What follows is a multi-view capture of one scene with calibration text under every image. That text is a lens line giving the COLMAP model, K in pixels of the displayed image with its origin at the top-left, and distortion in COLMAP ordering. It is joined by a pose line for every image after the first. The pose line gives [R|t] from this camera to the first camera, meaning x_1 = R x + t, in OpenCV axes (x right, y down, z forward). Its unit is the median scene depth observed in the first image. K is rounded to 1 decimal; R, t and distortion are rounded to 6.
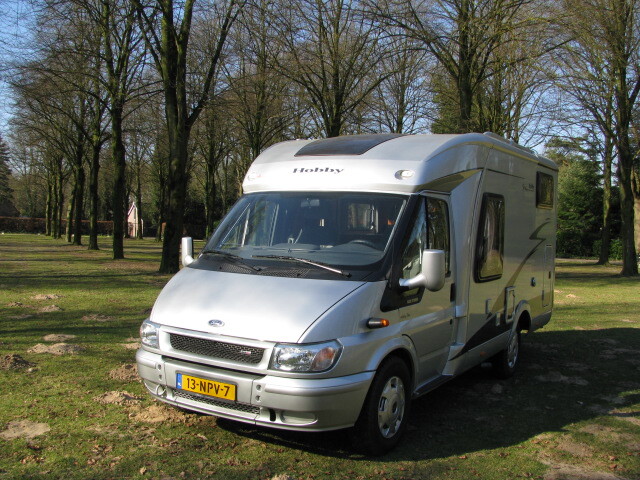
lens RADIAL K [[673.5, 0, 298.9], [0, 673.5, 248.4], [0, 0, 1]] dist [-0.134701, 0.000000]
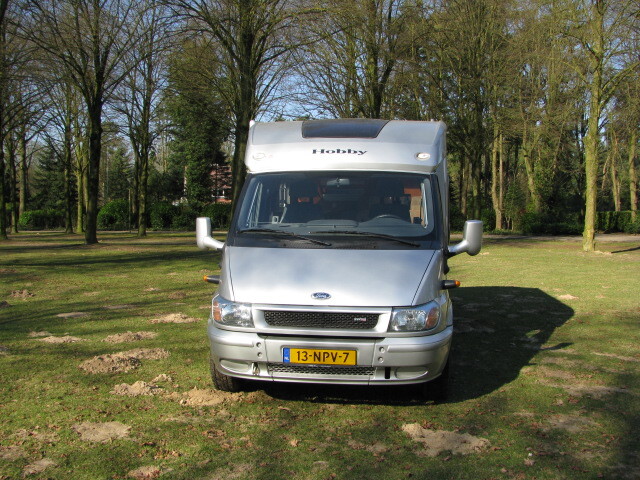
lens RADIAL K [[673.5, 0, 319.0], [0, 673.5, 238.6], [0, 0, 1]] dist [-0.134701, 0.000000]
pose [[0.897776, -0.043140, 0.438334, -0.581807], [0.036427, 0.999055, 0.023716, -0.003629], [-0.438943, -0.005325, 0.898499, 0.050272]]
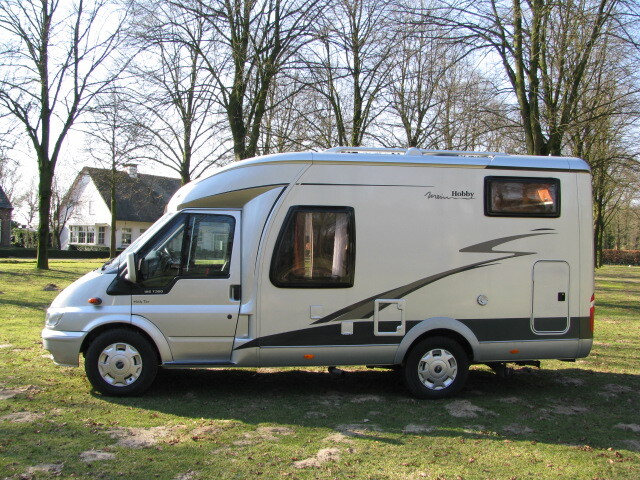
lens RADIAL K [[673.5, 0, 314.9], [0, 673.5, 237.5], [0, 0, 1]] dist [-0.134701, 0.000000]
pose [[0.667891, -0.014535, -0.744118, 2.588549], [-0.032408, 0.998293, -0.048587, 0.048519], [0.743554, 0.056566, 0.666280, 0.654979]]
